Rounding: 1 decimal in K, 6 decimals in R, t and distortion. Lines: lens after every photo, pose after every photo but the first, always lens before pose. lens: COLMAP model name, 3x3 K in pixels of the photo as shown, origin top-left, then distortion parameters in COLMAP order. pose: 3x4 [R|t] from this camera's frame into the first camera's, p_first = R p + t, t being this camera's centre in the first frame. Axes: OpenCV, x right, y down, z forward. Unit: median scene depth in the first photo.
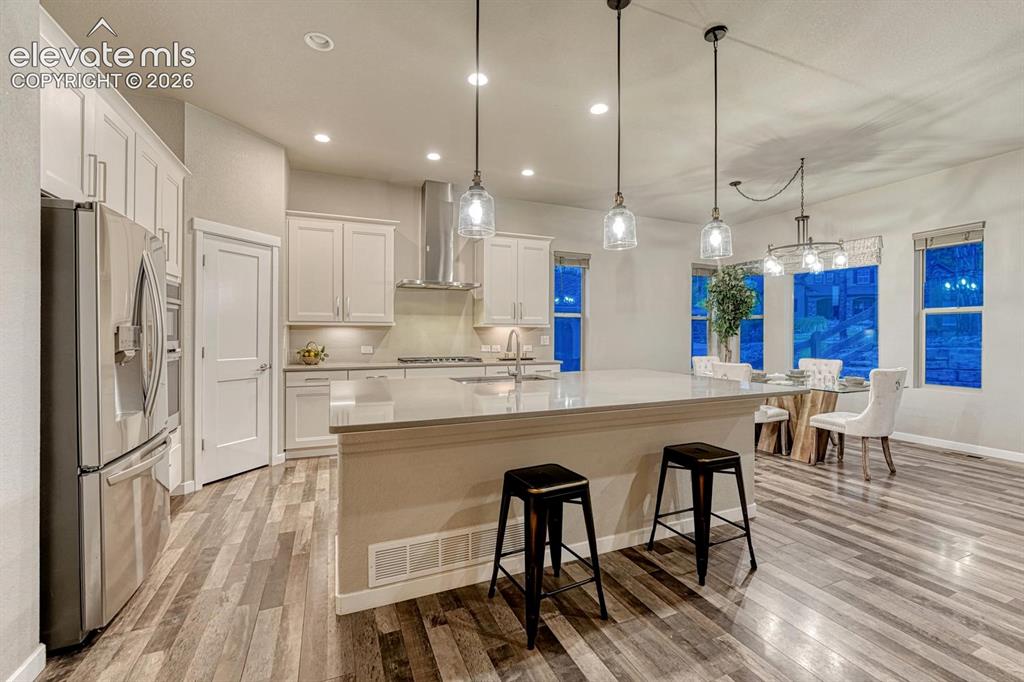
lens RADIAL K [[415.0, 0, 518.5], [0, 415.0, 335.1], [0, 0, 1]] dist [0.000806, -0.000150]
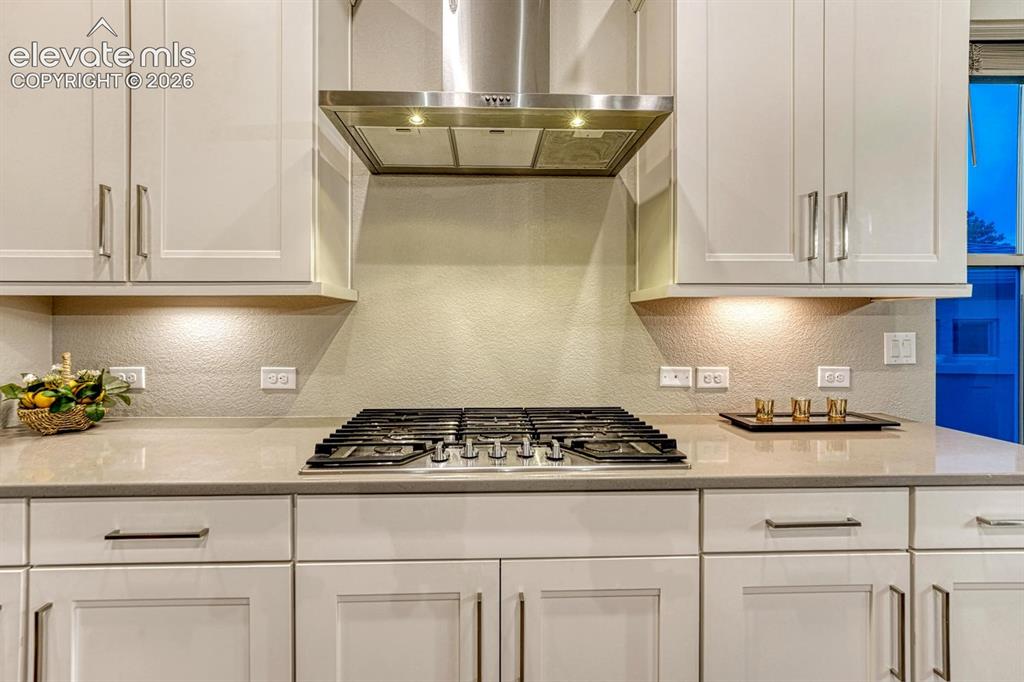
lens RADIAL K [[415.0, 0, 500.7], [0, 415.0, 324.3], [0, 0, 1]] dist [0.000806, -0.000150]
pose [[0.924764, -0.002184, -0.380534, -0.086076], [0.000841, 0.999993, -0.003696, -0.003239], [0.380539, 0.003098, 0.924760, 0.721177]]
